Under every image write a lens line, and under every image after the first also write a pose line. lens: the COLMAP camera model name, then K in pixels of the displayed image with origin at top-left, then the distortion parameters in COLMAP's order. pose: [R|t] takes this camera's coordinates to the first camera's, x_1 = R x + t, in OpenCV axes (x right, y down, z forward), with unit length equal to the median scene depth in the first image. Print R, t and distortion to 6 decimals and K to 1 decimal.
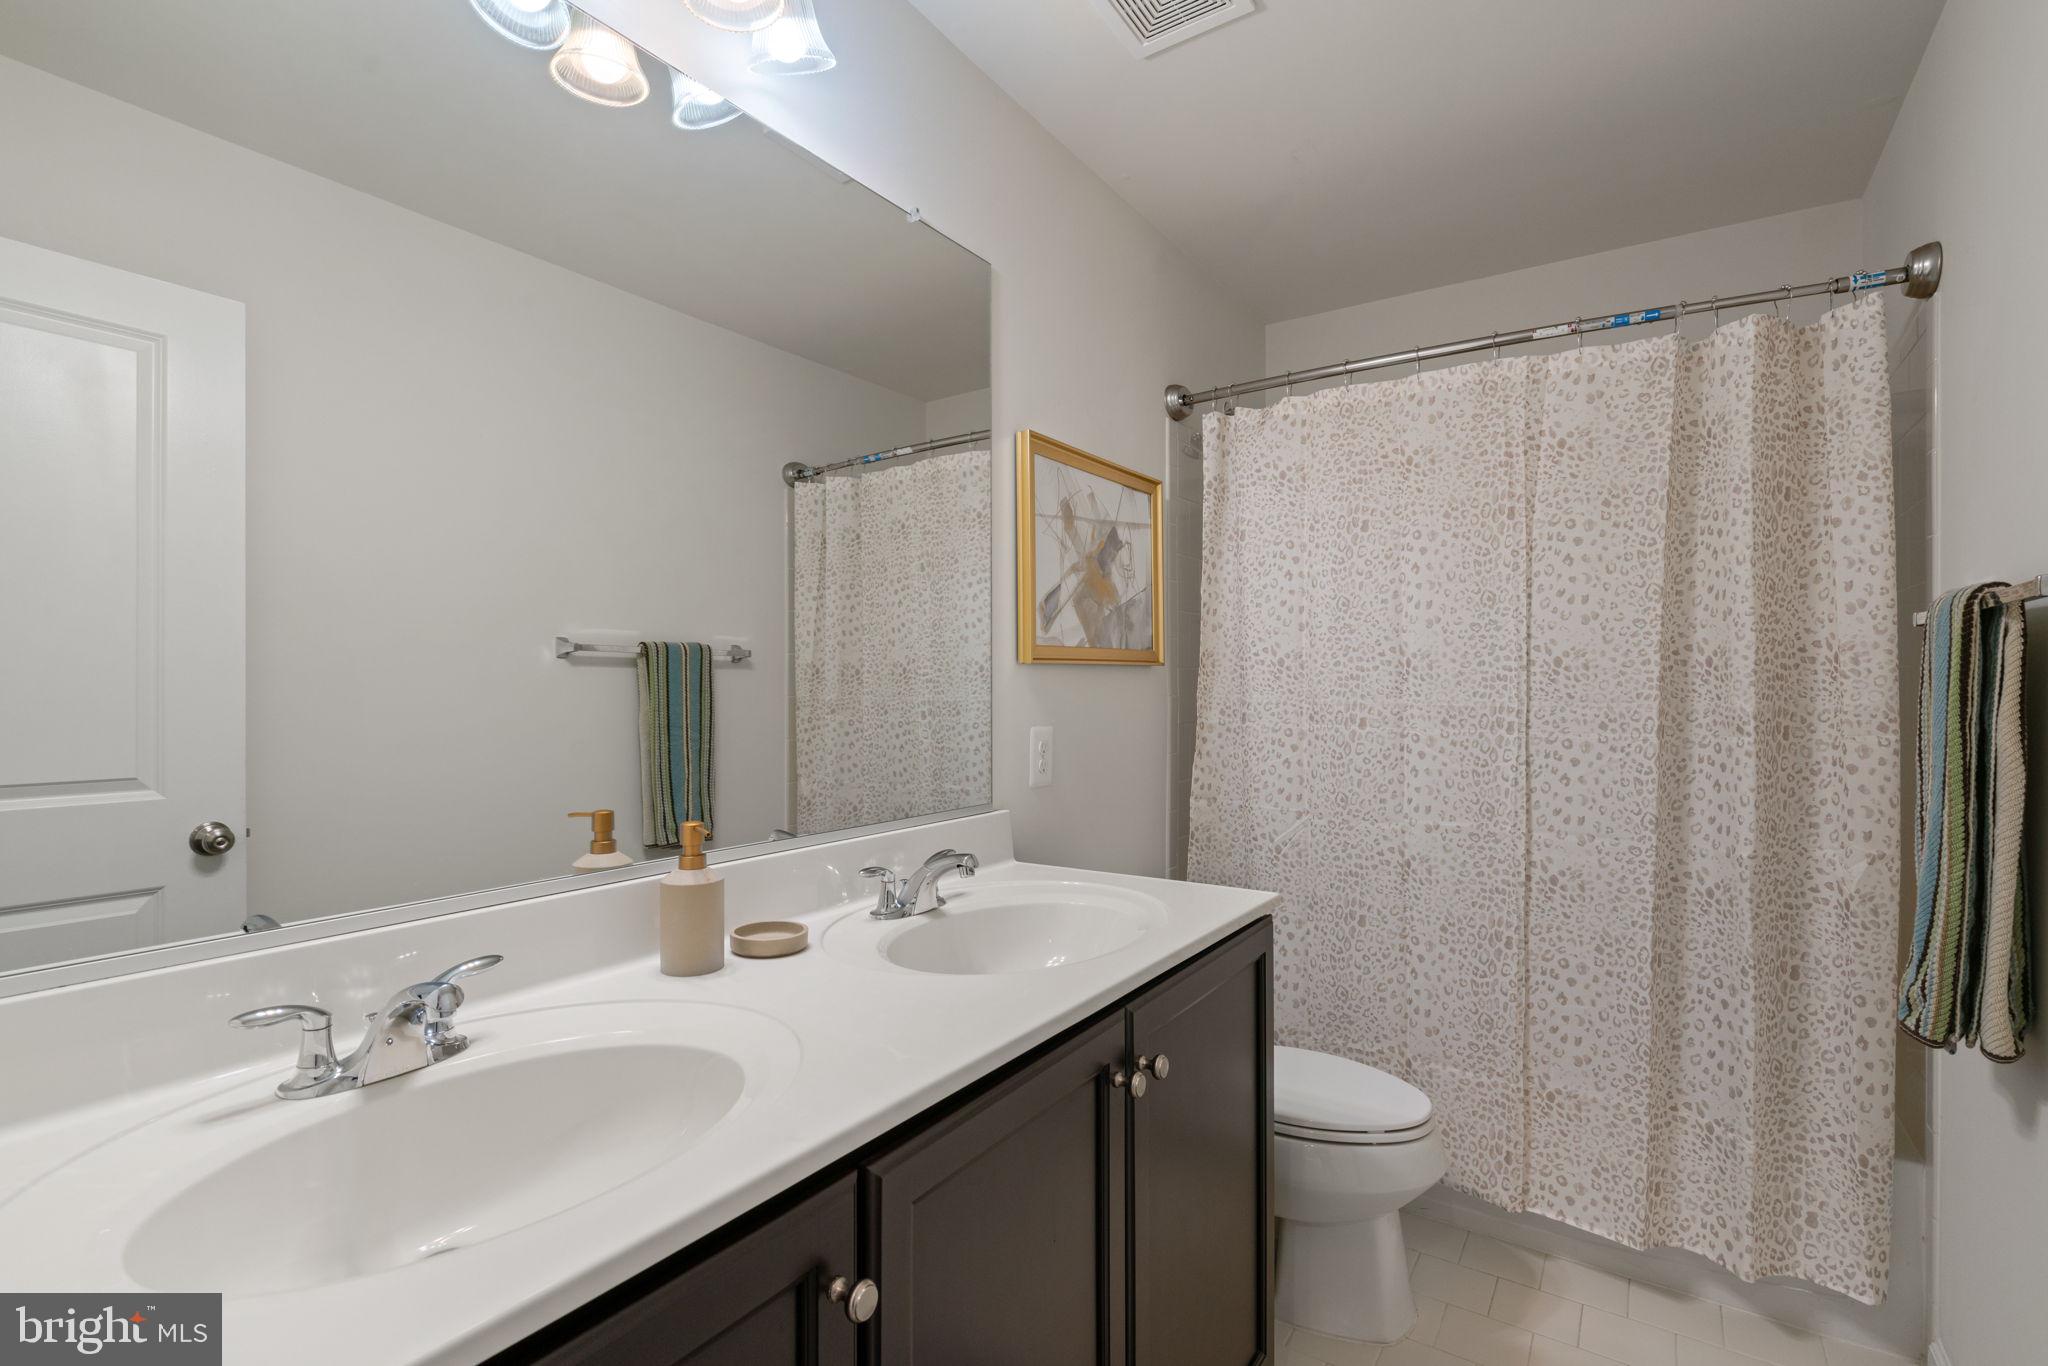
lens RADIAL K [[944.6, 0, 1015.8], [0, 944.6, 686.3], [0, 0, 1]] dist [0.004716, 0.000640]
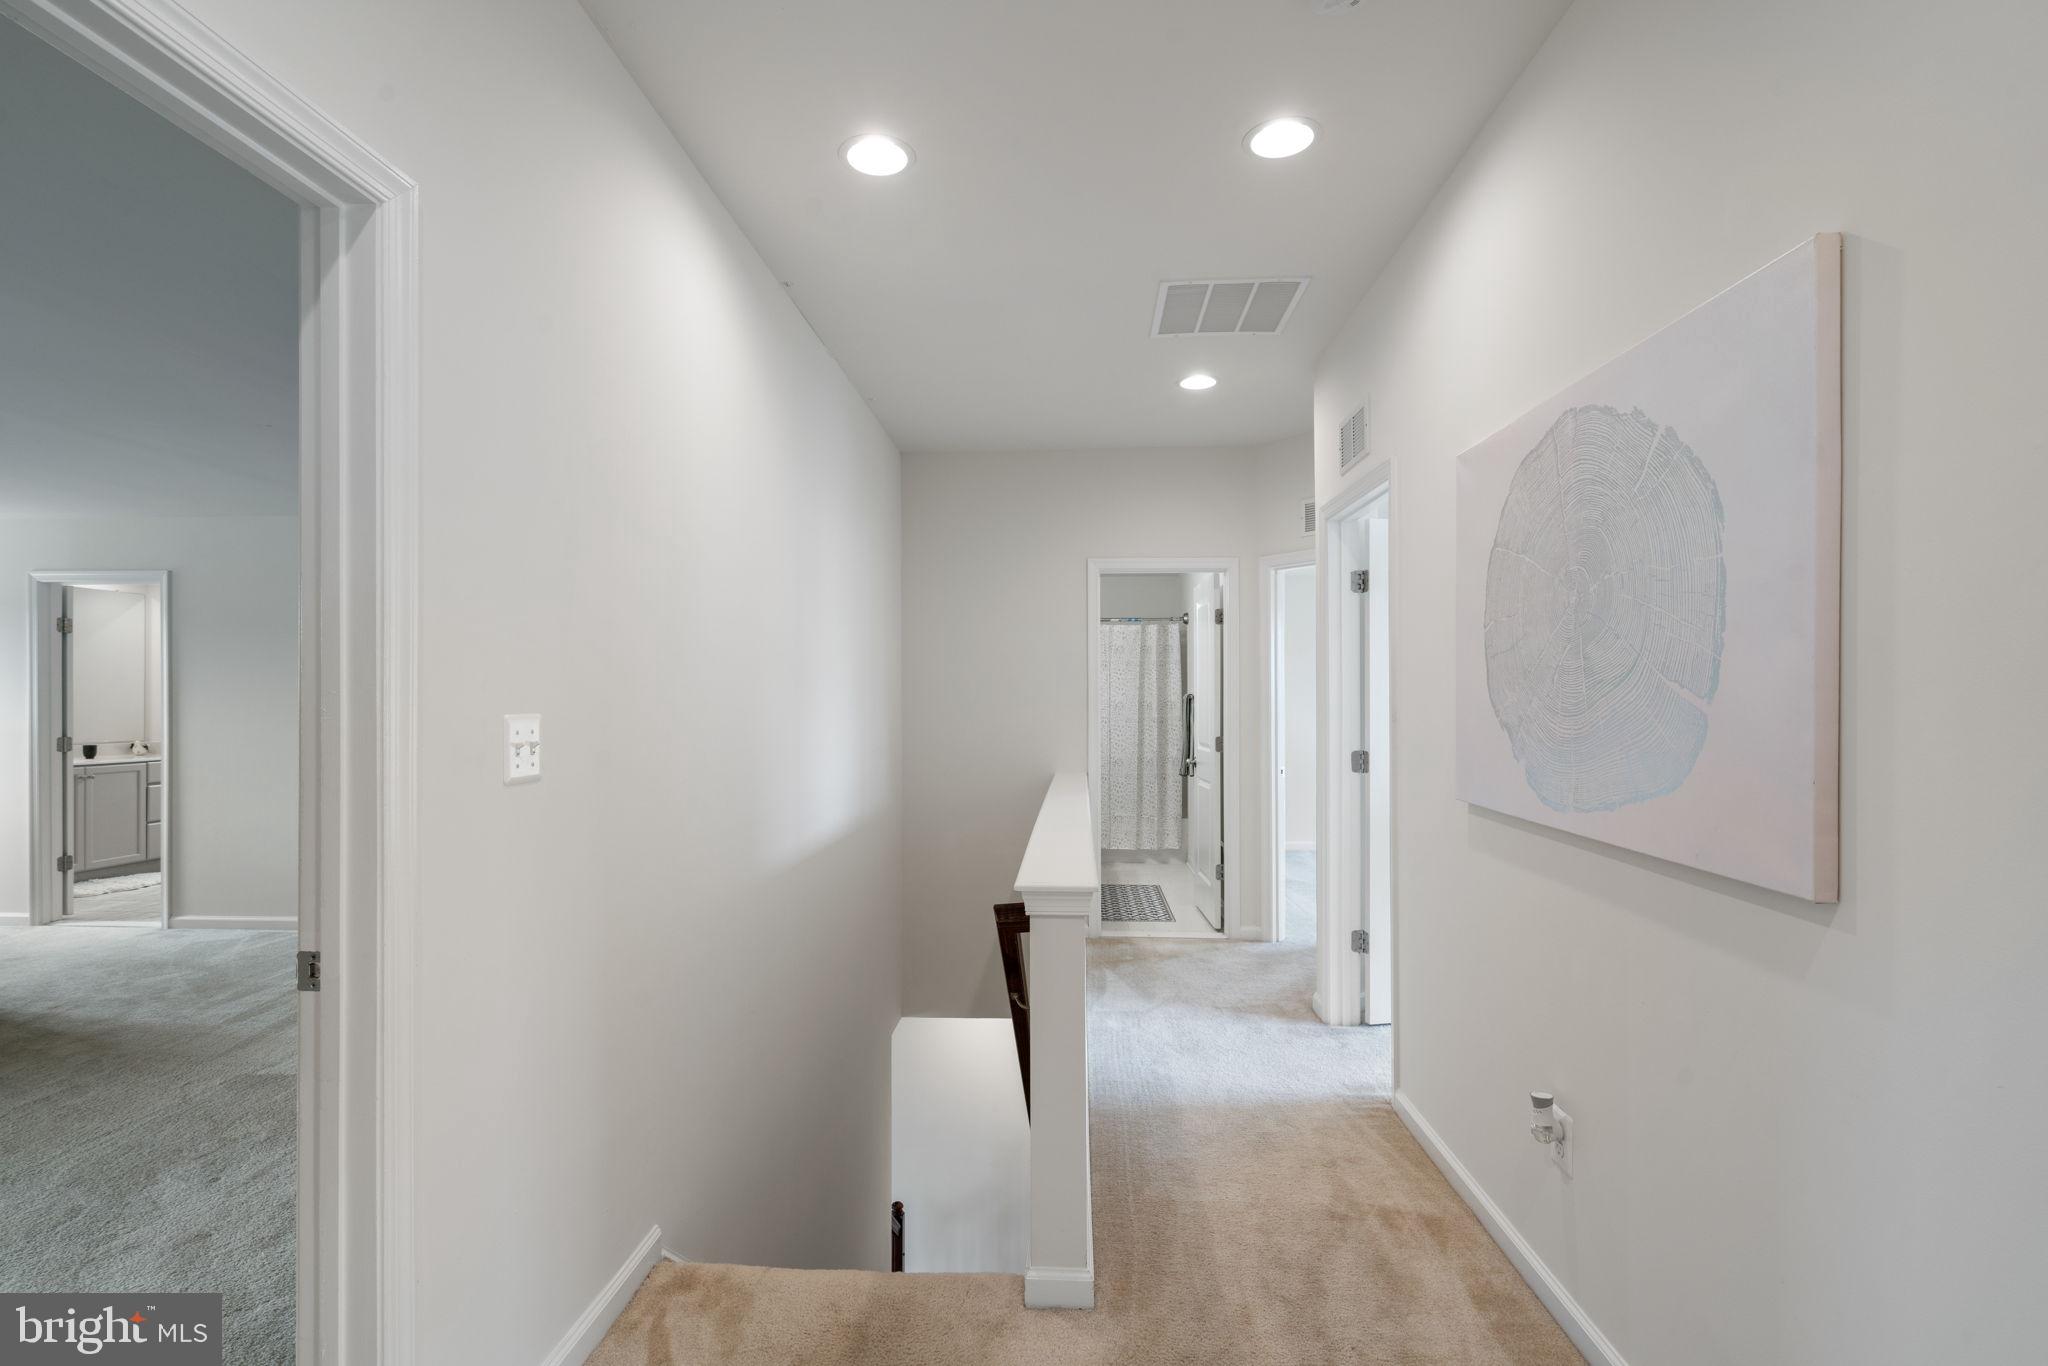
lens RADIAL K [[944.6, 0, 1027.8], [0, 944.6, 693.1], [0, 0, 1]] dist [0.004716, 0.000640]
pose [[0.851244, 0.000532, 0.524770, -1.886712], [0.004551, 0.999954, -0.008396, -0.047443], [-0.524751, 0.009536, 0.851202, -2.245287]]
